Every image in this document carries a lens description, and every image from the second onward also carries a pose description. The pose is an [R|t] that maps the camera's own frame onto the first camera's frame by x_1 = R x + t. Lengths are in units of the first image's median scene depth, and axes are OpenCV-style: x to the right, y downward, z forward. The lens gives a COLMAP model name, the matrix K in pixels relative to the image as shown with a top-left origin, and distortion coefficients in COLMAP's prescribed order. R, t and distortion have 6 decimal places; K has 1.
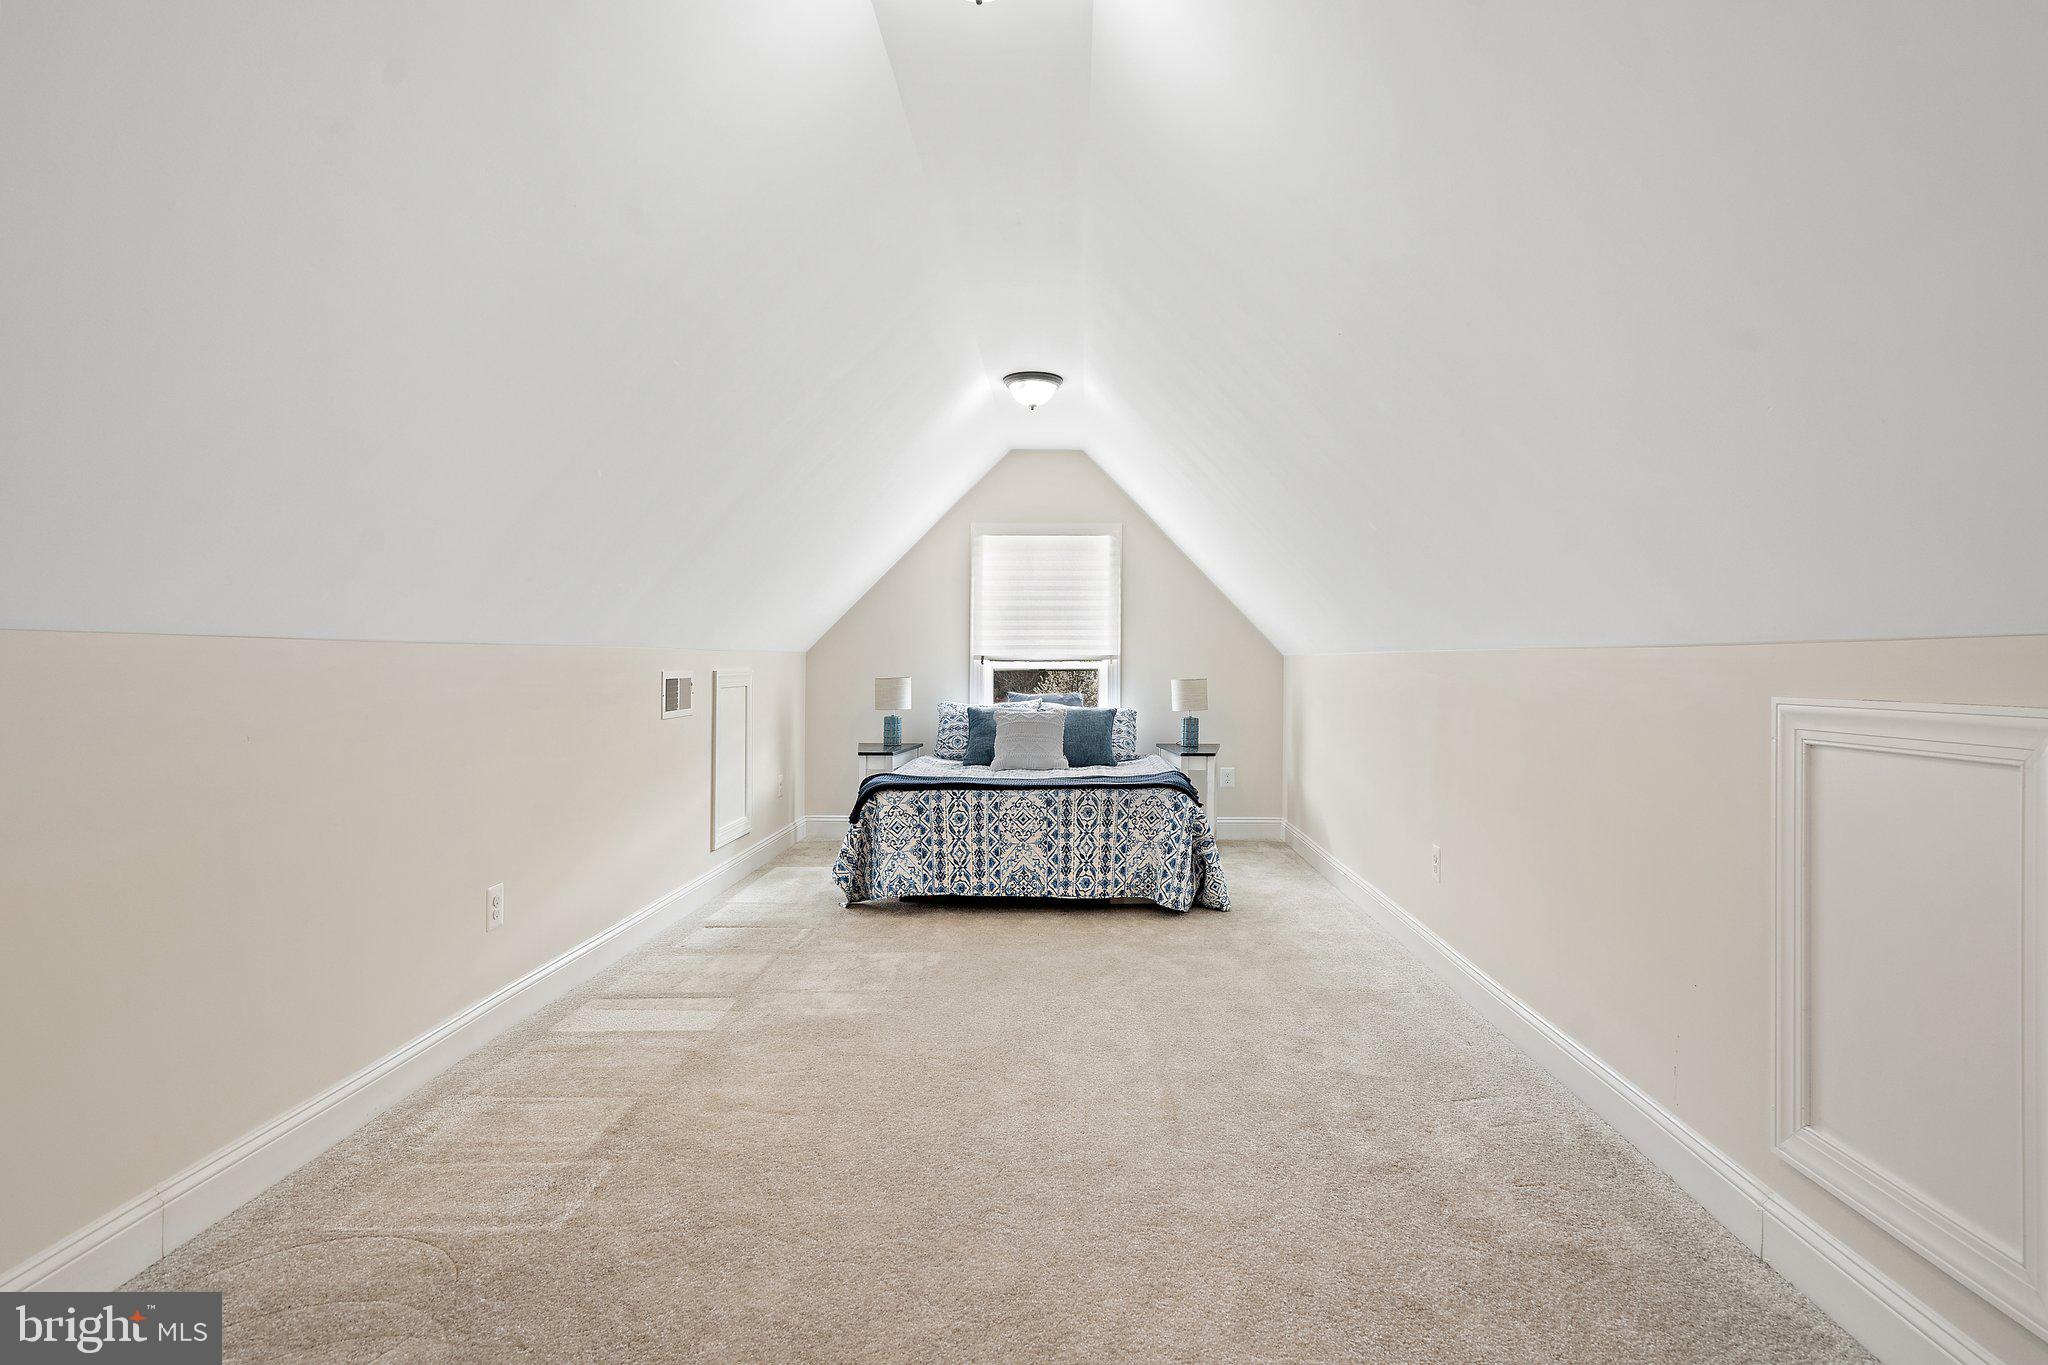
lens RADIAL K [[1096.3, 0, 1028.2], [0, 1096.3, 647.7], [0, 0, 1]] dist [-0.006049, 0.010219]
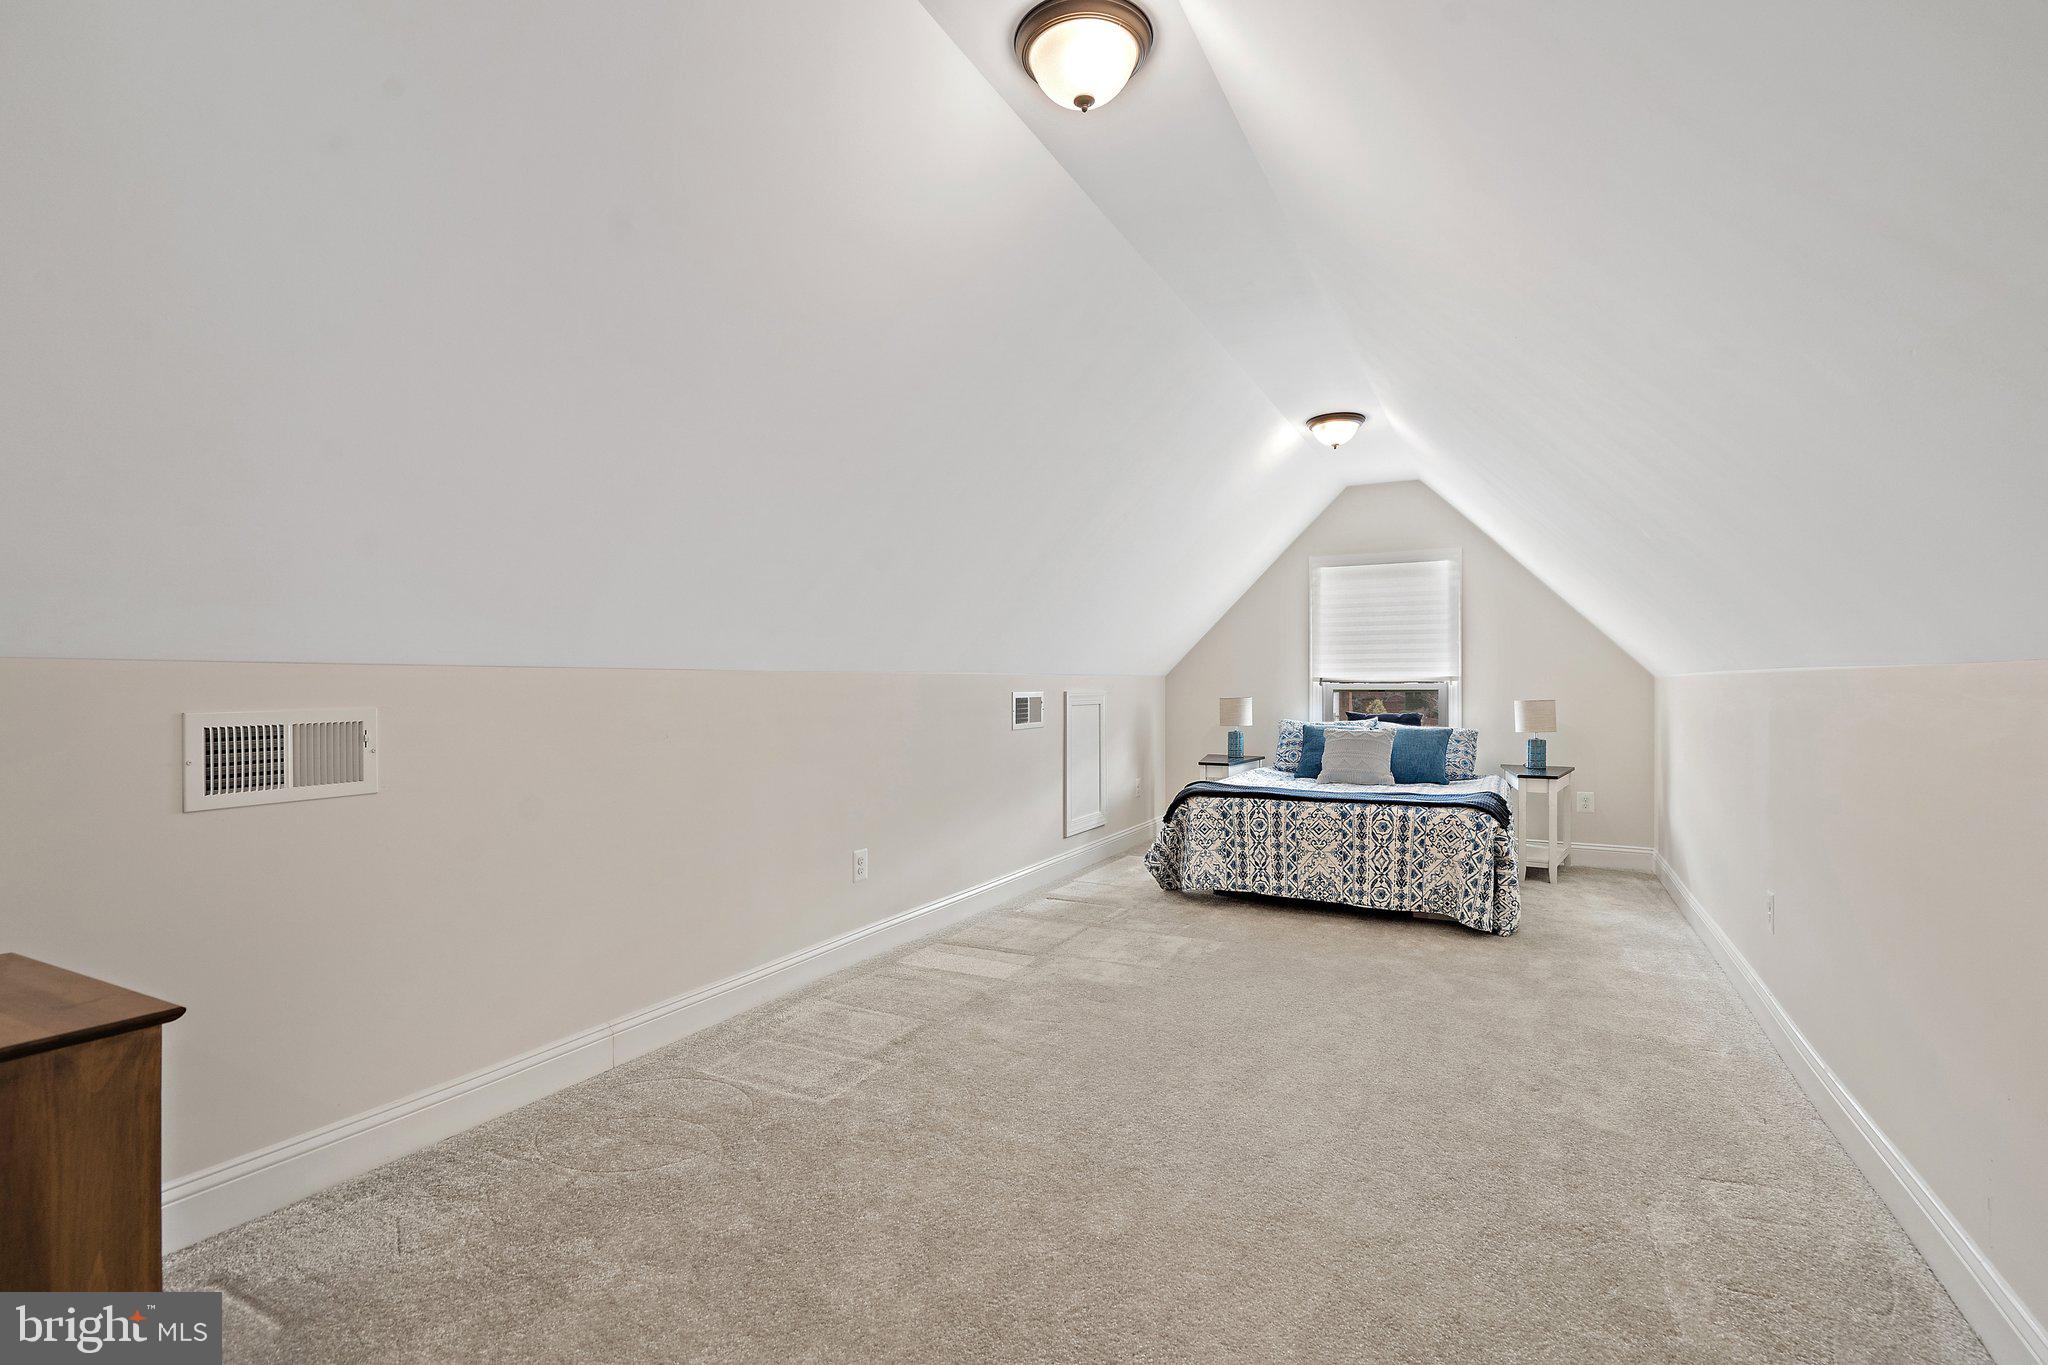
lens RADIAL K [[934.7, 0, 1021.3], [0, 934.7, 669.1], [0, 0, 1]] dist [-0.002257, 0.000250]
pose [[0.881148, -0.011606, -0.472698, 0.174305], [0.010121, 0.999933, -0.005684, 0.001035], [0.472732, 0.000224, 0.881206, 0.050602]]
